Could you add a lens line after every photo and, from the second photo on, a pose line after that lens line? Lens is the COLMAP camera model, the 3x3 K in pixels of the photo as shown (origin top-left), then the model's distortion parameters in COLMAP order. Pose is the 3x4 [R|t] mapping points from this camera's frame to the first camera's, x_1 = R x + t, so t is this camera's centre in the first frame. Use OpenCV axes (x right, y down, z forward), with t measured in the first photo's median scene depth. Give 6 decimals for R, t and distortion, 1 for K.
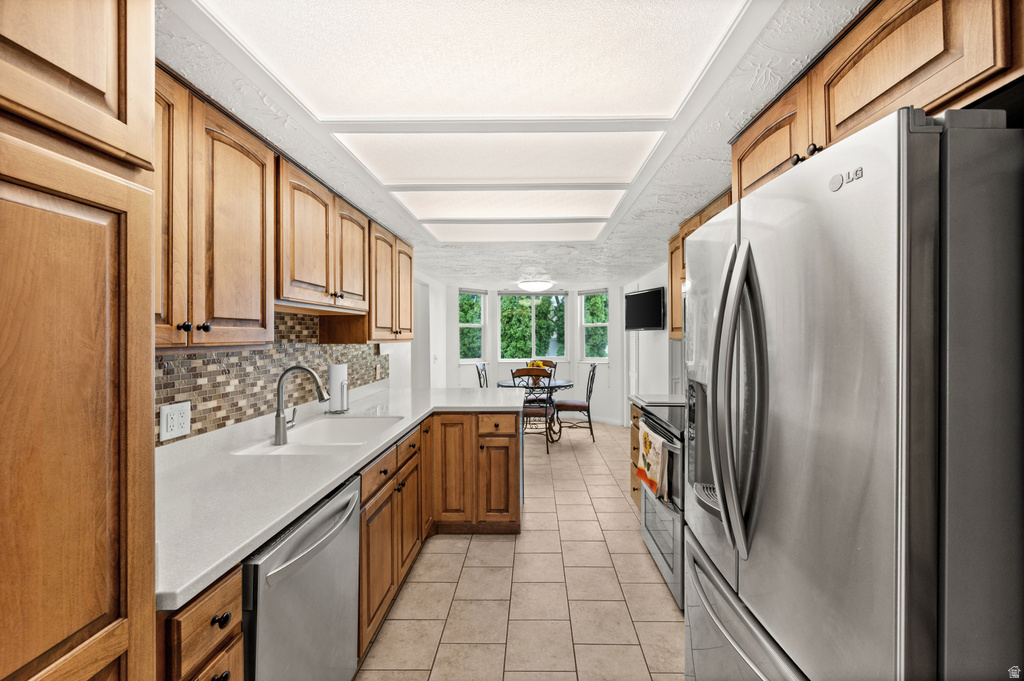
lens RADIAL K [[419.3, 0, 526.7], [0, 419.3, 338.5], [0, 0, 1]] dist [-0.002407, -0.000281]
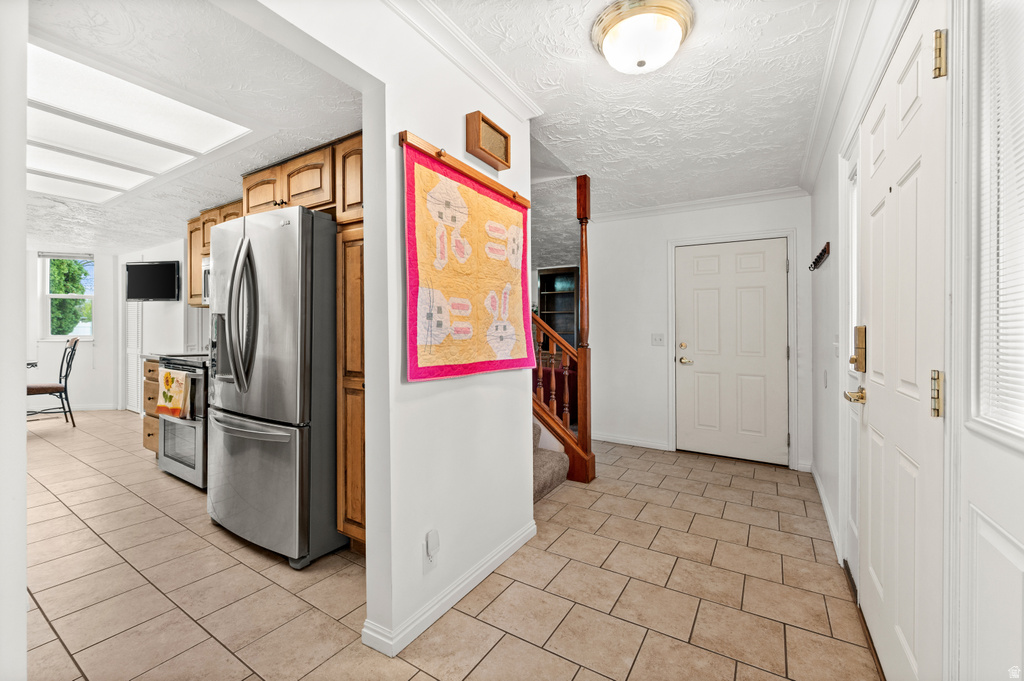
lens RADIAL K [[400.4, 0, 534.1], [0, 400.4, 329.3], [0, 0, 1]] dist [-0.000348, -0.000126]
pose [[0.484721, 0.006370, 0.874646, -0.272660], [-0.001645, 0.999978, -0.006371, 0.122301], [-0.874667, 0.001649, 0.484721, -0.630225]]
